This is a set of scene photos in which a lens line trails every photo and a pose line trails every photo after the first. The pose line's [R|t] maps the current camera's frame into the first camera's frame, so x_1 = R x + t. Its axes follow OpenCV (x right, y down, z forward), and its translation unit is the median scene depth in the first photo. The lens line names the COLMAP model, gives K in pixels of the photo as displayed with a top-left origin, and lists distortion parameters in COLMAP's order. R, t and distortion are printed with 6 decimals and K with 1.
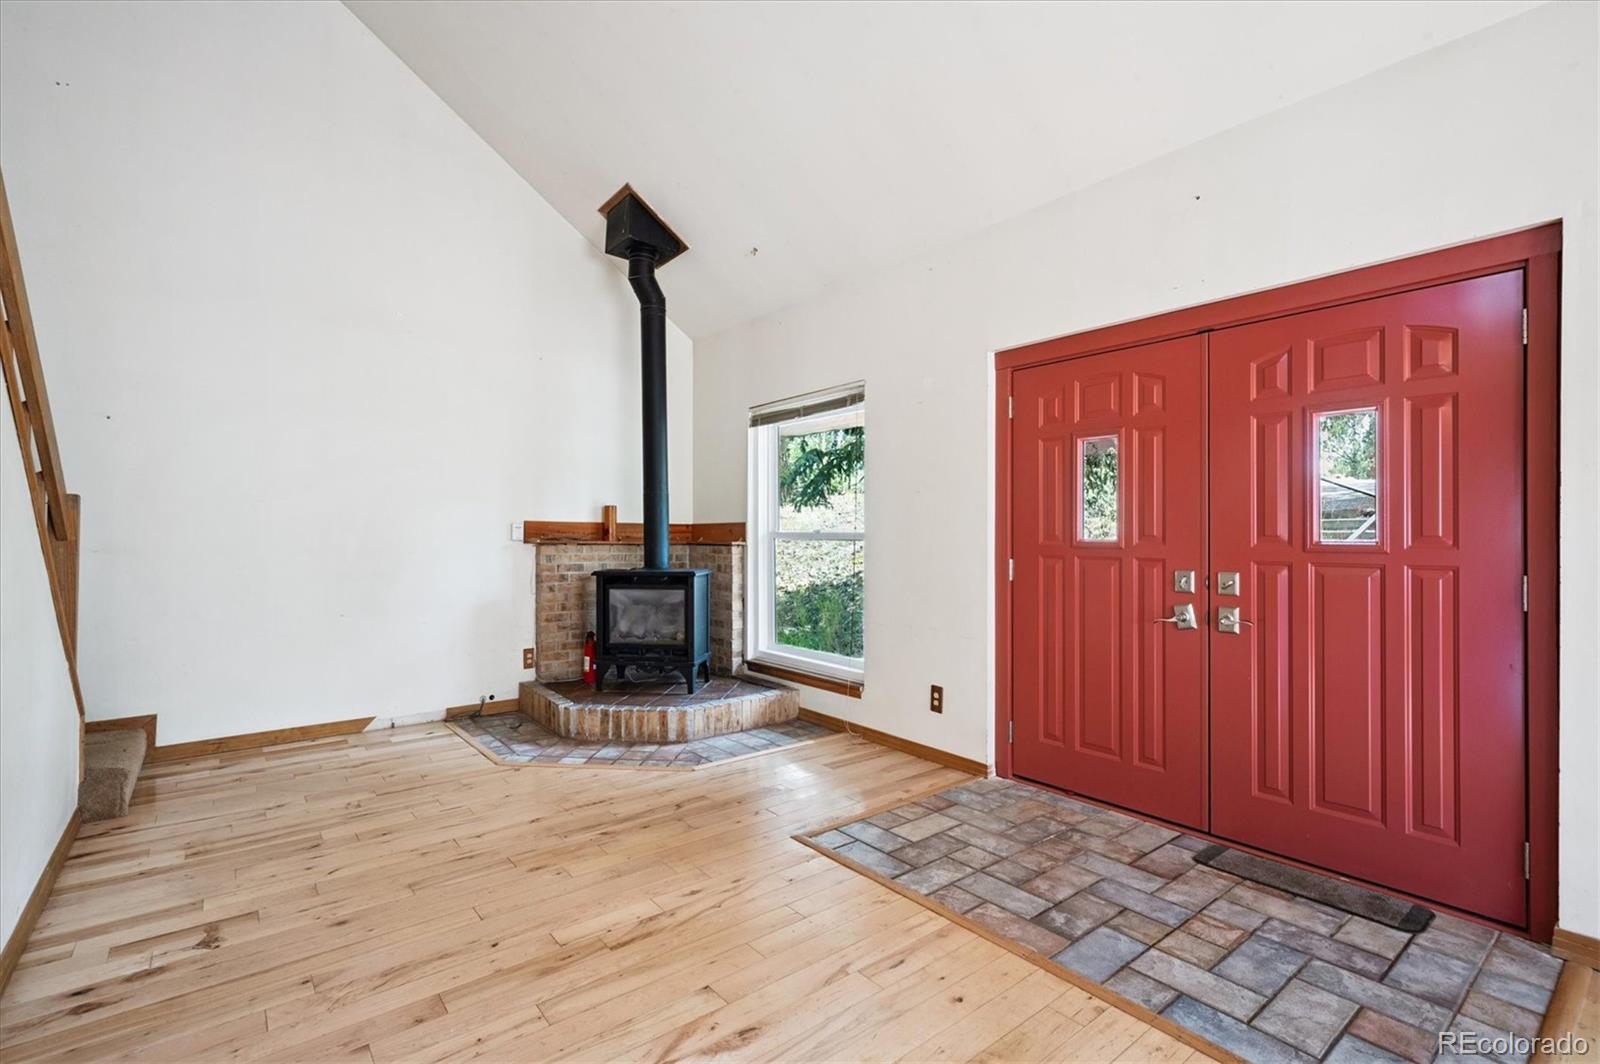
lens RADIAL K [[732.7, 0, 788.0], [0, 732.7, 530.1], [0, 0, 1]] dist [0.000816, -0.000093]
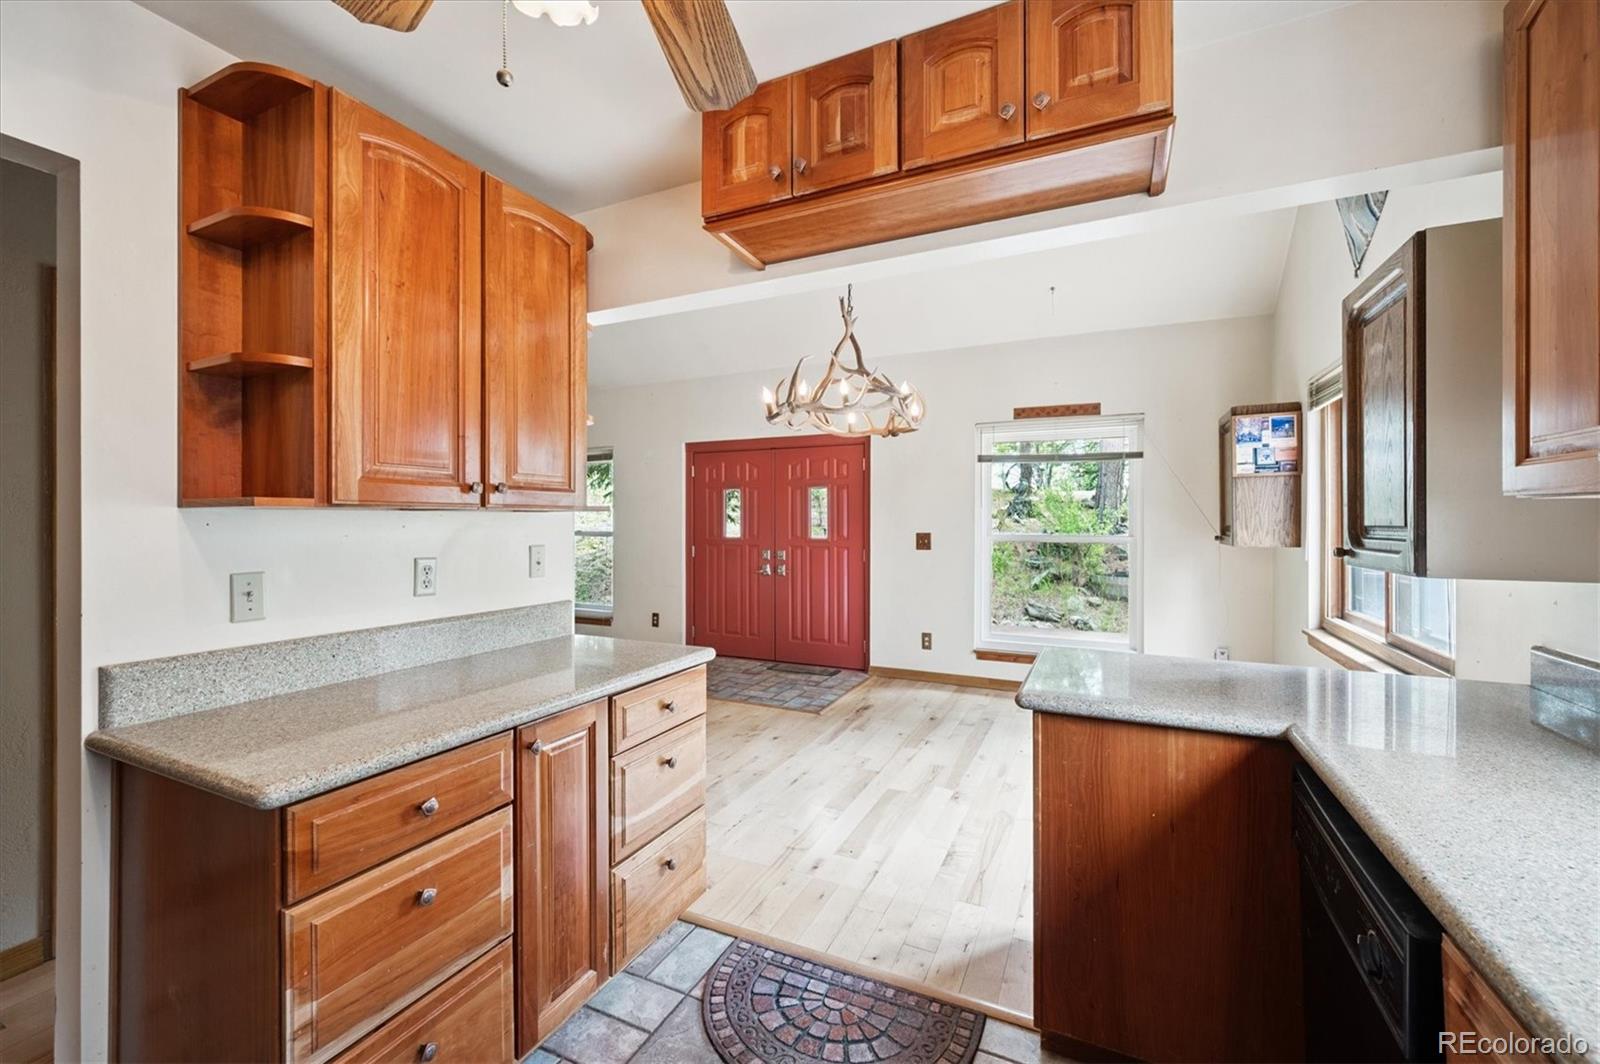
lens RADIAL K [[661.9, 0, 795.6], [0, 661.9, 524.8], [0, 0, 1]] dist [0.000310, -0.000023]
pose [[0.896931, -0.004846, 0.442145, -0.270956], [0.000117, 0.999943, 0.010723, -0.042235], [-0.442171, -0.009566, 0.896880, -0.828607]]
